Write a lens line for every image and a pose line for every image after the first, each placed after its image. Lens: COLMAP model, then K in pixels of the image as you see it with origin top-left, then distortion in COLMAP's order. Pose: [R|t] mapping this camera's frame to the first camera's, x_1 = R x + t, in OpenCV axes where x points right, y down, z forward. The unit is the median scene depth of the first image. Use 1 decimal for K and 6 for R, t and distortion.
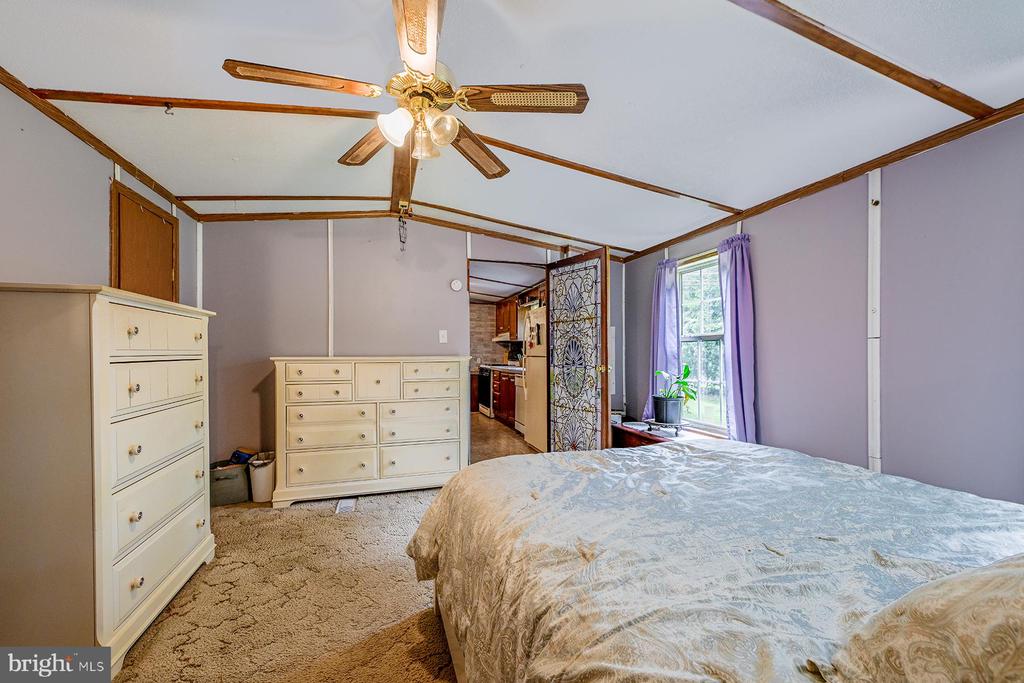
lens RADIAL K [[414.3, 0, 512.8], [0, 414.3, 355.0], [0, 0, 1]] dist [0.000350, 0.000020]
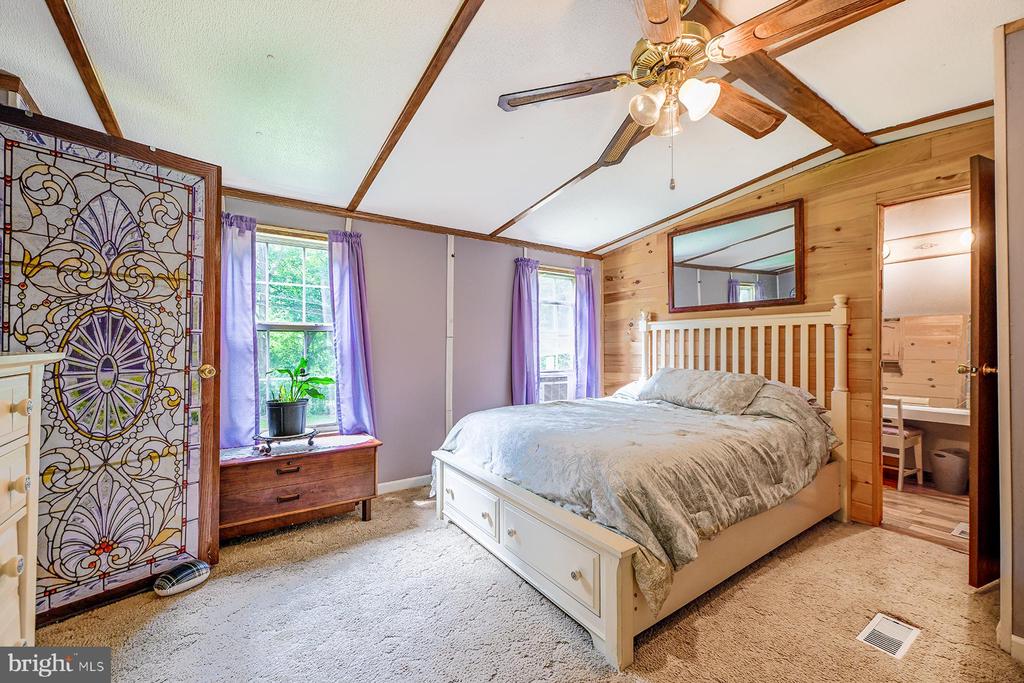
lens RADIAL K [[410.5, 0, 505.2], [0, 410.5, 339.2], [0, 0, 1]] dist [-0.000330, 0.000004]
pose [[-0.279176, 0.015729, 0.960111, -0.440510], [-0.004838, 0.999830, -0.017787, -0.003771], [-0.960228, -0.009611, -0.279053, 0.743388]]
